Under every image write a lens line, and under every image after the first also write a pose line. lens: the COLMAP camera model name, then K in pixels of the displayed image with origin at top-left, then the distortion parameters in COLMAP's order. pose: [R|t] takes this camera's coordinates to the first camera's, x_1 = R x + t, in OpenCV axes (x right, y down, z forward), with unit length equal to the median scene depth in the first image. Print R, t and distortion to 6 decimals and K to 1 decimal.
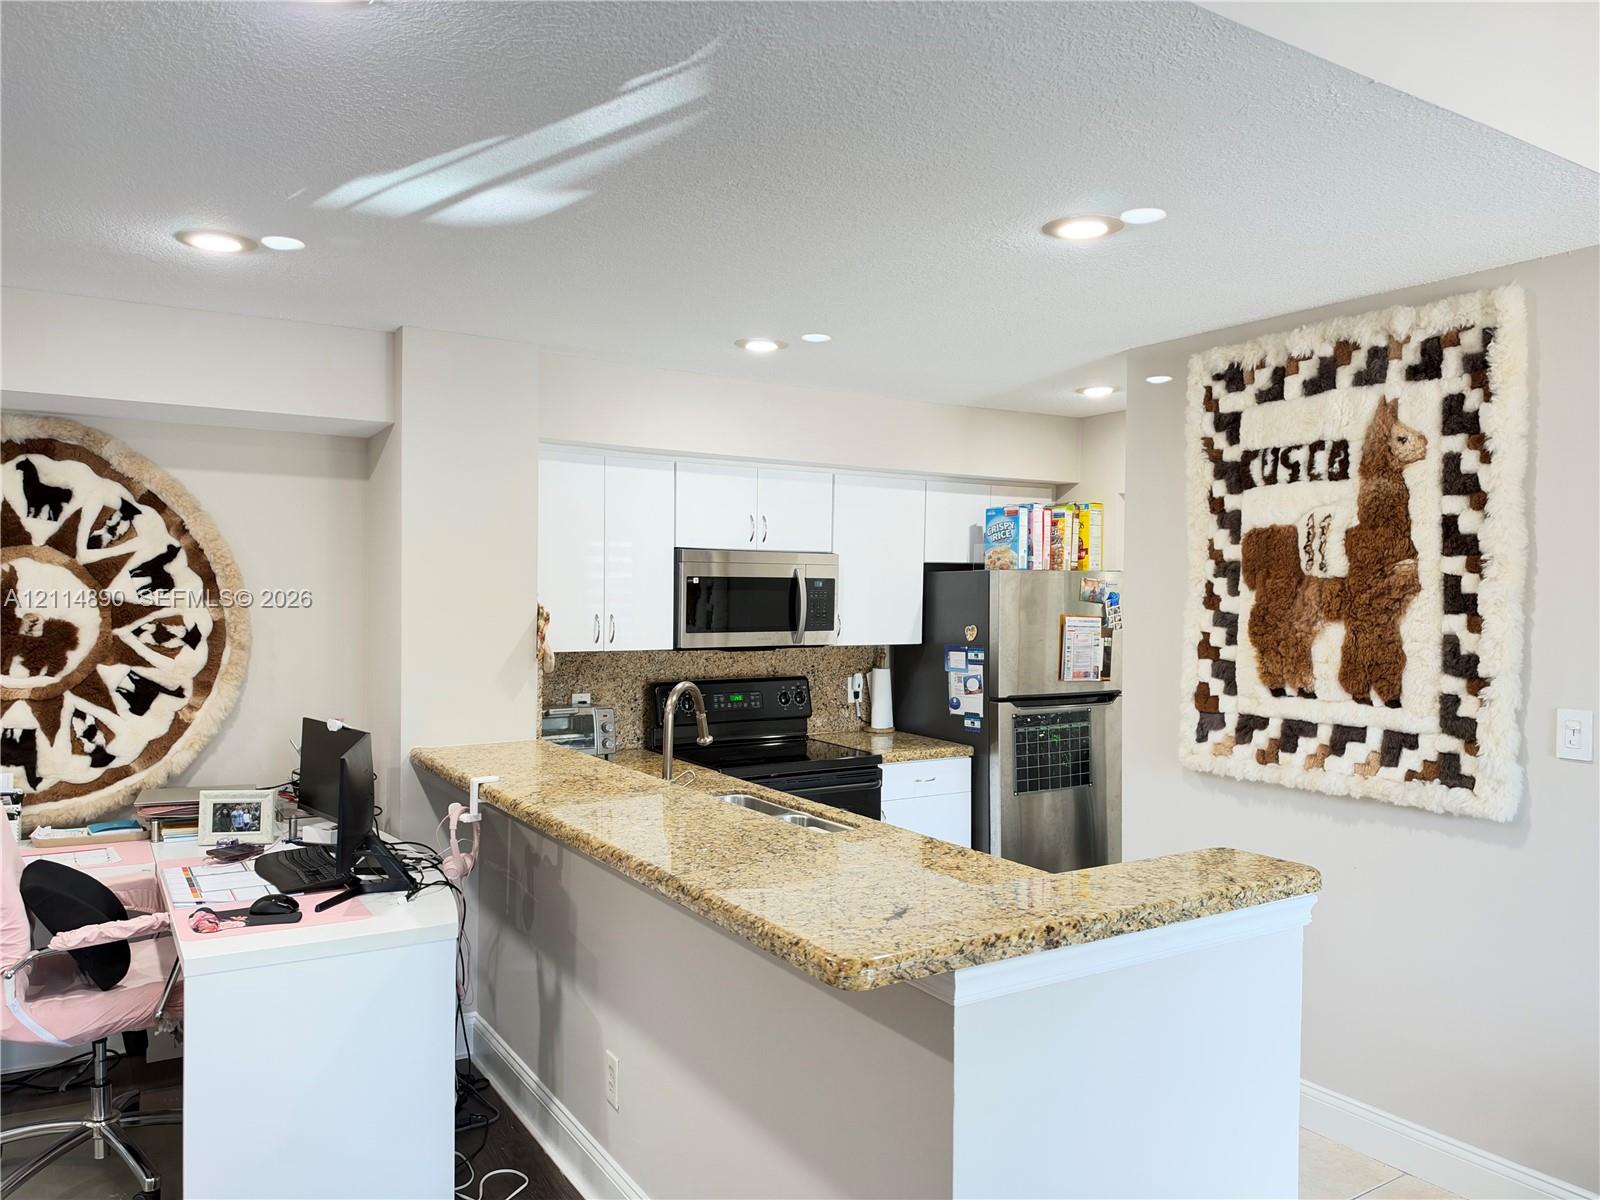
lens RADIAL K [[1151.4, 0, 804.1], [0, 1151.4, 603.7], [0, 0, 1]] dist [0.064193, -0.079333]
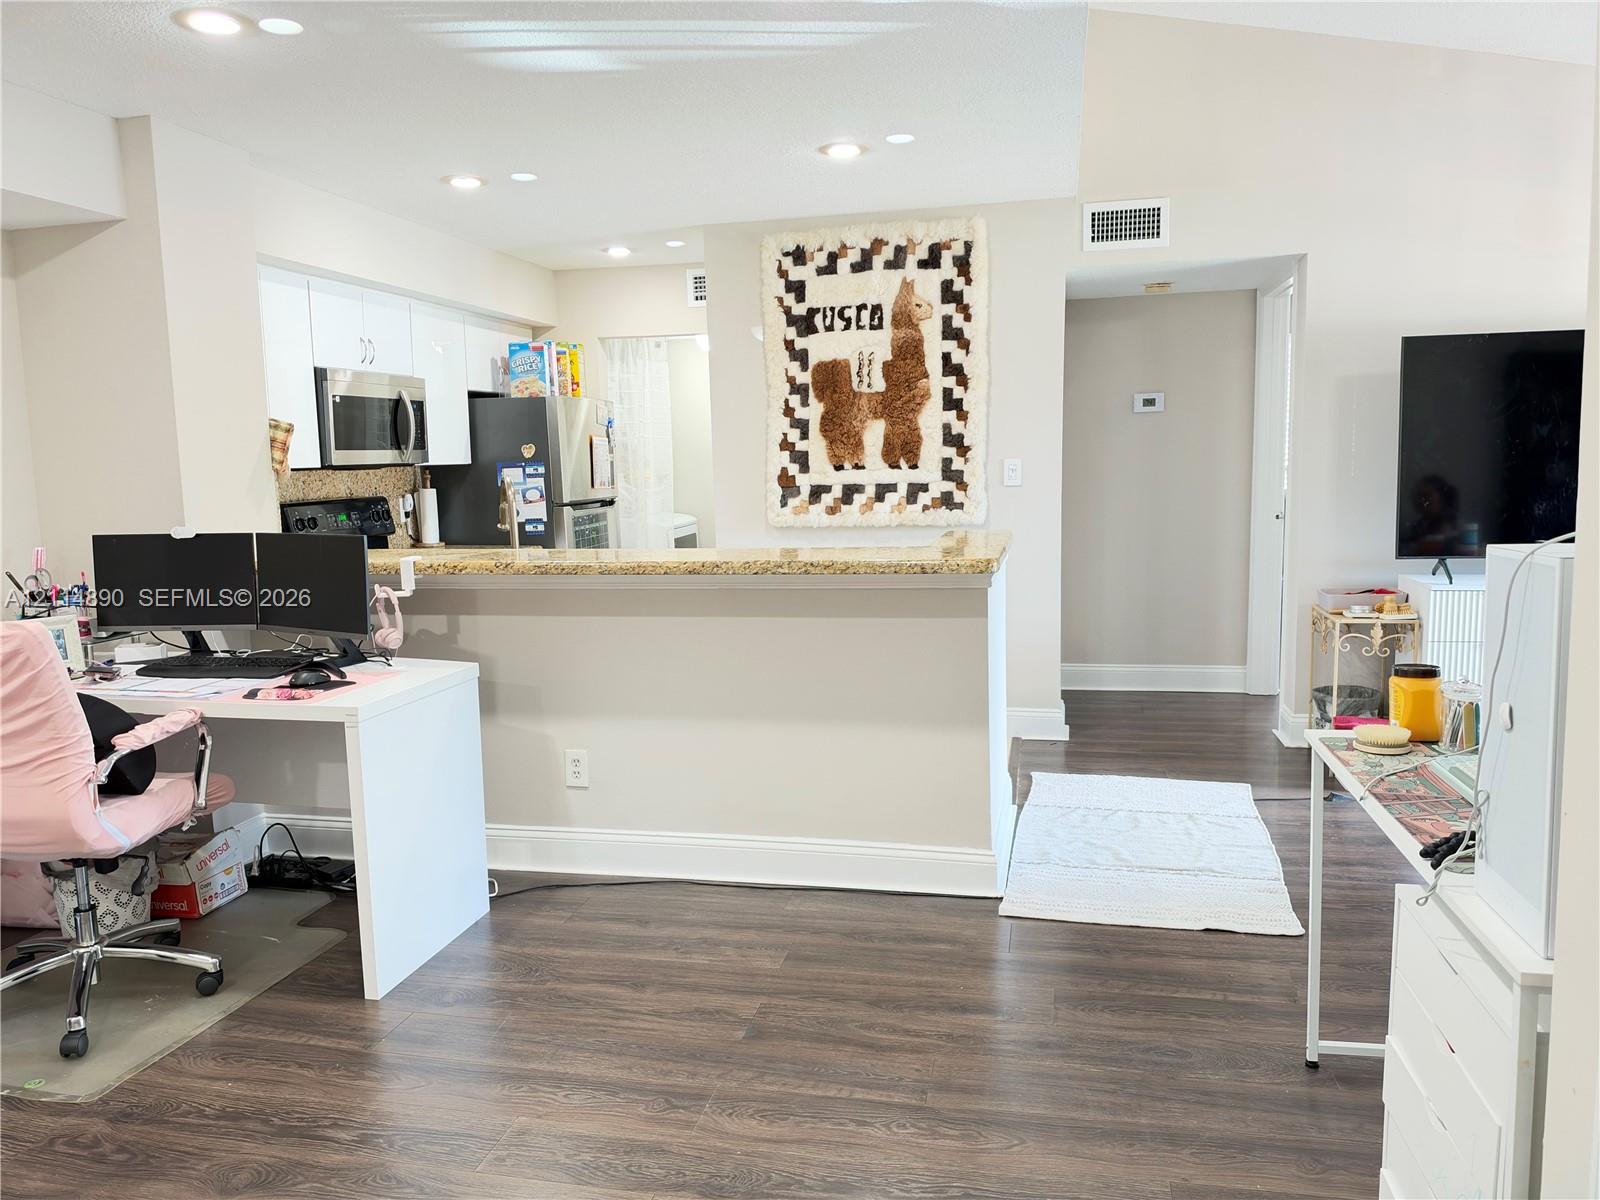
lens RADIAL K [[1151.4, 0, 766.9], [0, 1151.4, 626.8], [0, 0, 1]] dist [0.064193, -0.079333]
pose [[0.721281, -0.125510, 0.681176, -0.733473], [0.036640, 0.988982, 0.143427, 0.060254], [-0.691673, -0.078493, 0.717933, -0.065437]]
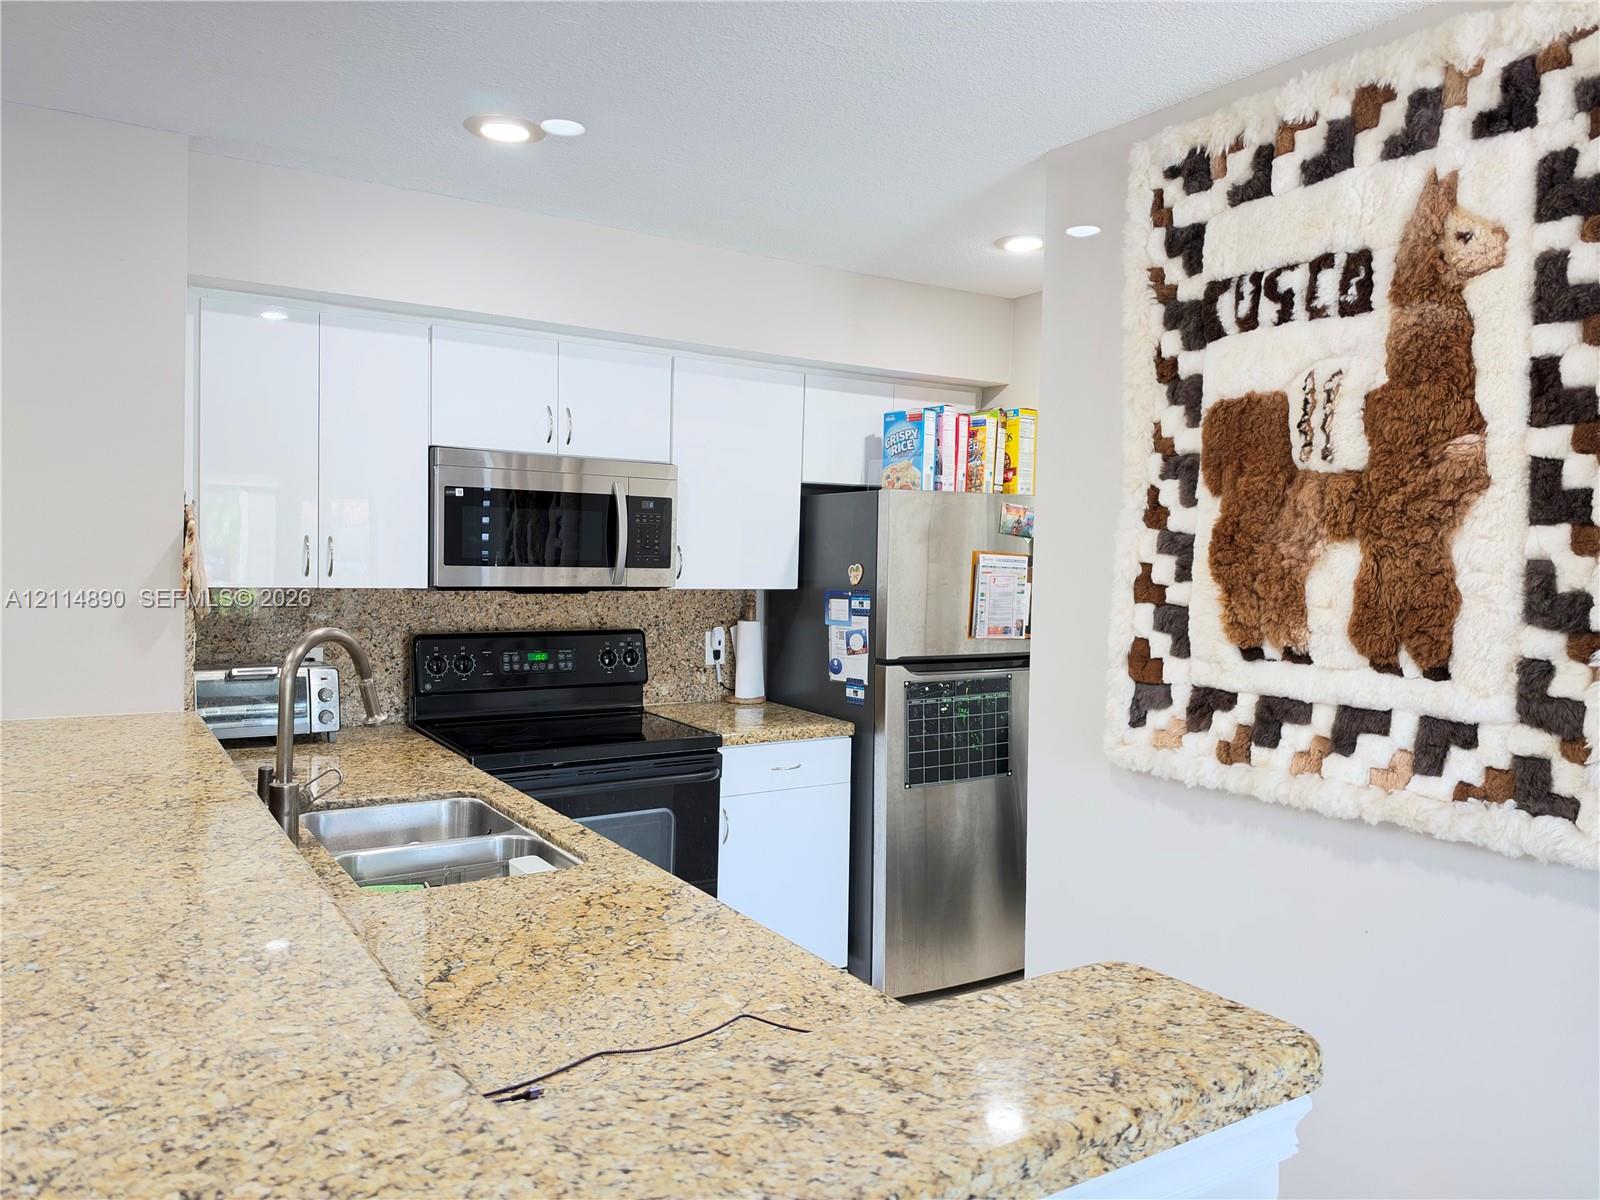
lens RADIAL K [[1151.4, 0, 795.4], [0, 1151.4, 593.2], [0, 0, 1]] dist [0.064193, -0.079333]
pose [[0.999936, 0.011292, 0.000924, 0.150367], [-0.011311, 0.999656, 0.023681, 0.029616], [-0.000657, -0.023690, 0.999719, 0.348997]]
